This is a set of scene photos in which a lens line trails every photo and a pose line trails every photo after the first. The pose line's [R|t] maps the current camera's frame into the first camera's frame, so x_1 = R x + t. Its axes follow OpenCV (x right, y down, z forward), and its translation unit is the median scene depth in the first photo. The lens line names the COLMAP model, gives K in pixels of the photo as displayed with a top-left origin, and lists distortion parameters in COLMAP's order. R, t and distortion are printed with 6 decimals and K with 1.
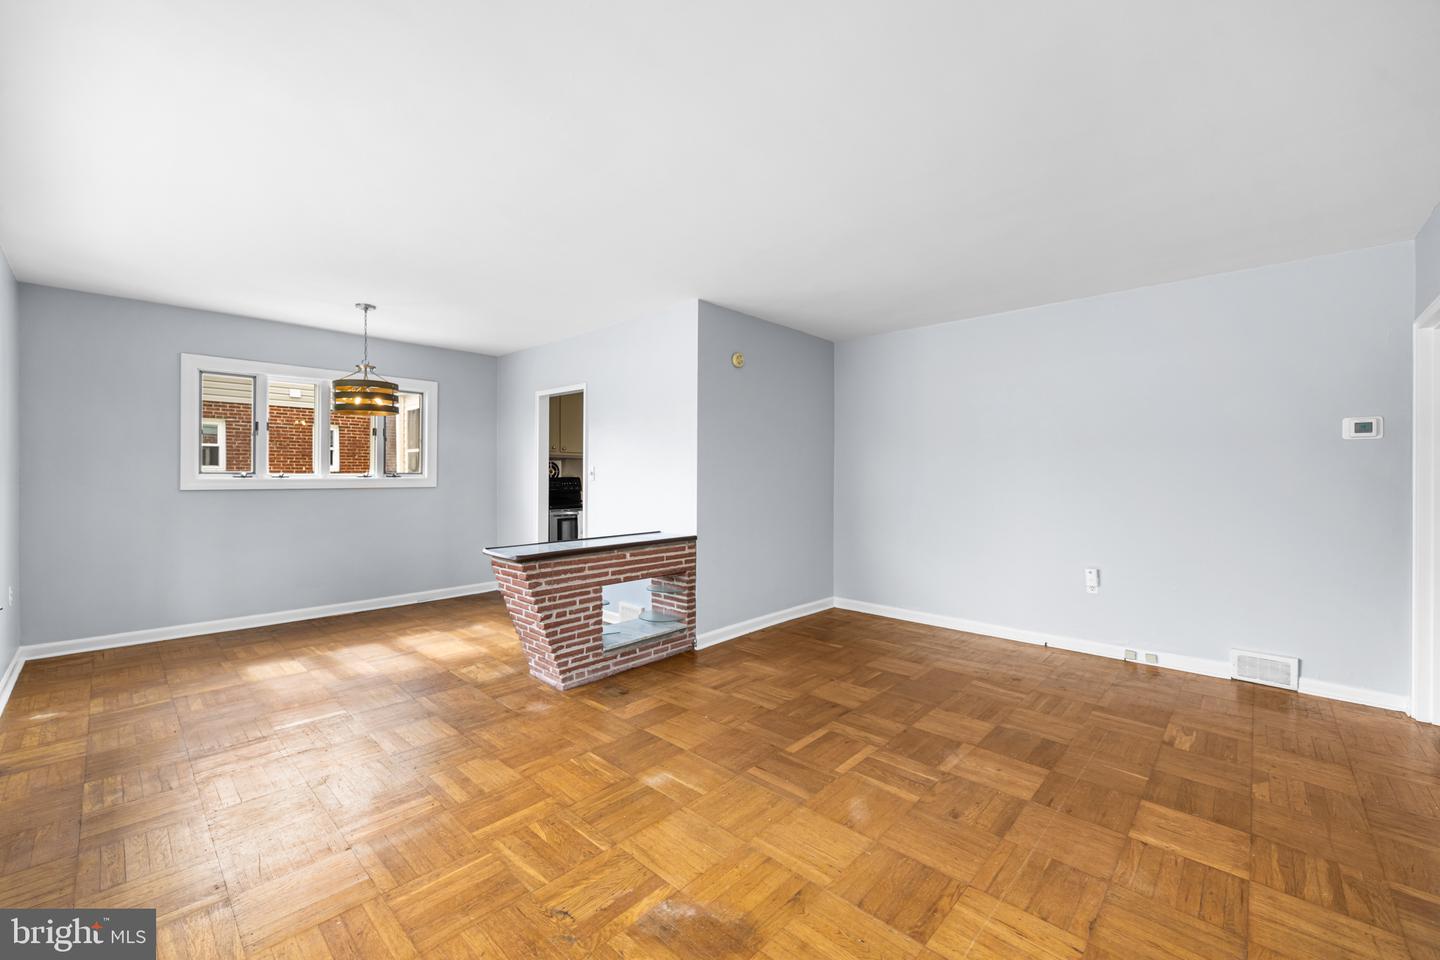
lens RADIAL K [[575.6, 0, 719.7], [0, 575.6, 473.2], [0, 0, 1]] dist [0.000422, 0.000027]
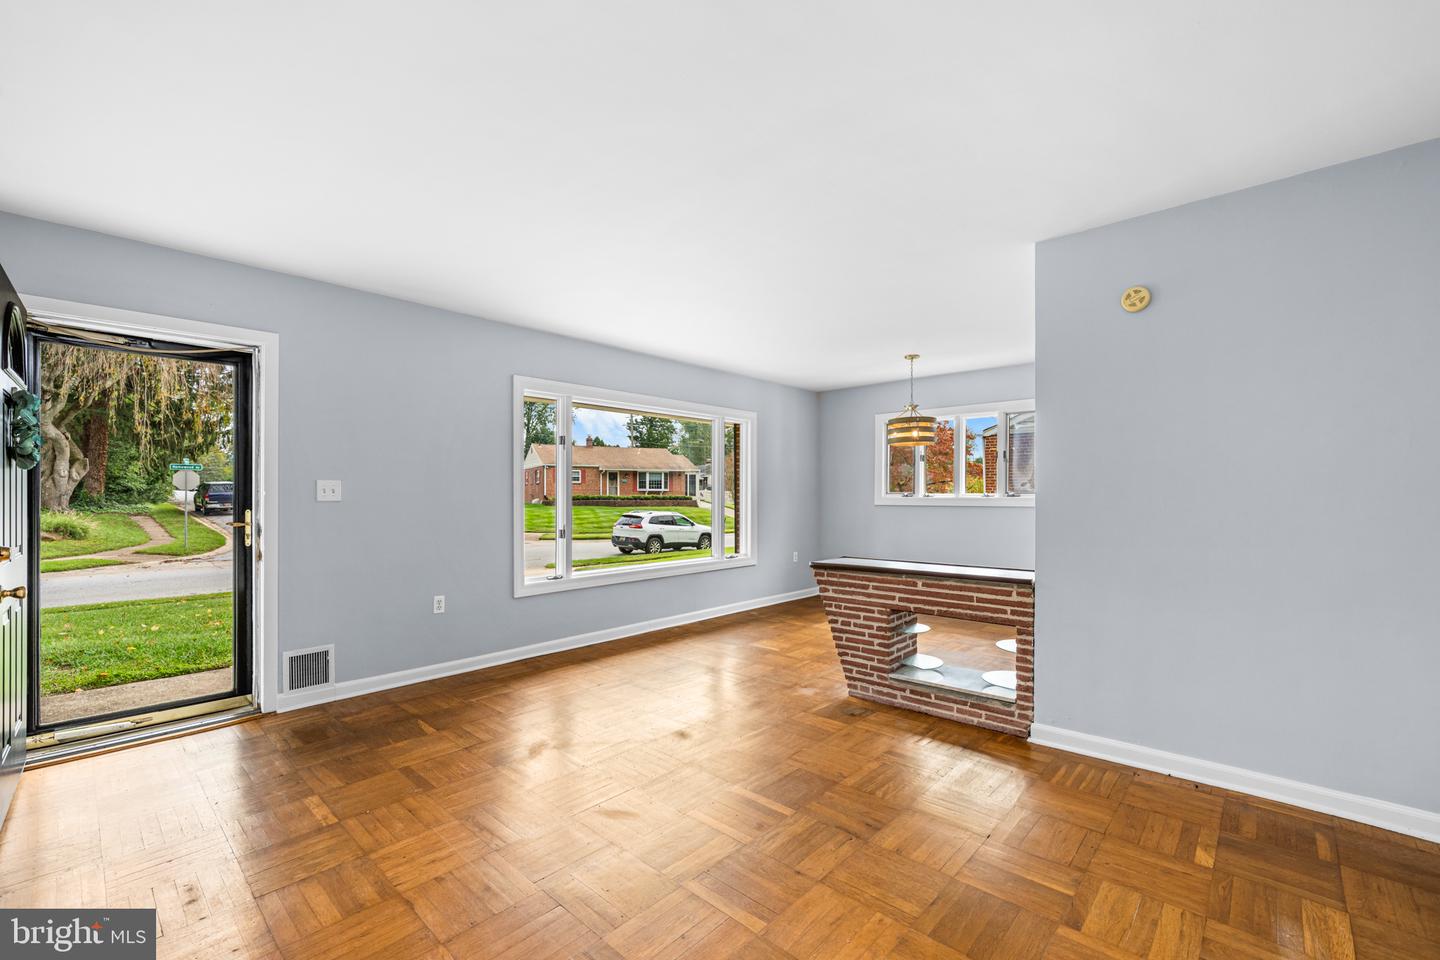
lens RADIAL K [[605.2, 0, 720.0], [0, 605.2, 491.0], [0, 0, 1]] dist [-0.000297, -0.000024]
pose [[0.010690, -0.008638, -0.999906, 0.816118], [0.005523, 0.999948, -0.008579, 0.004421], [0.999928, -0.005431, 0.010738, 0.711879]]
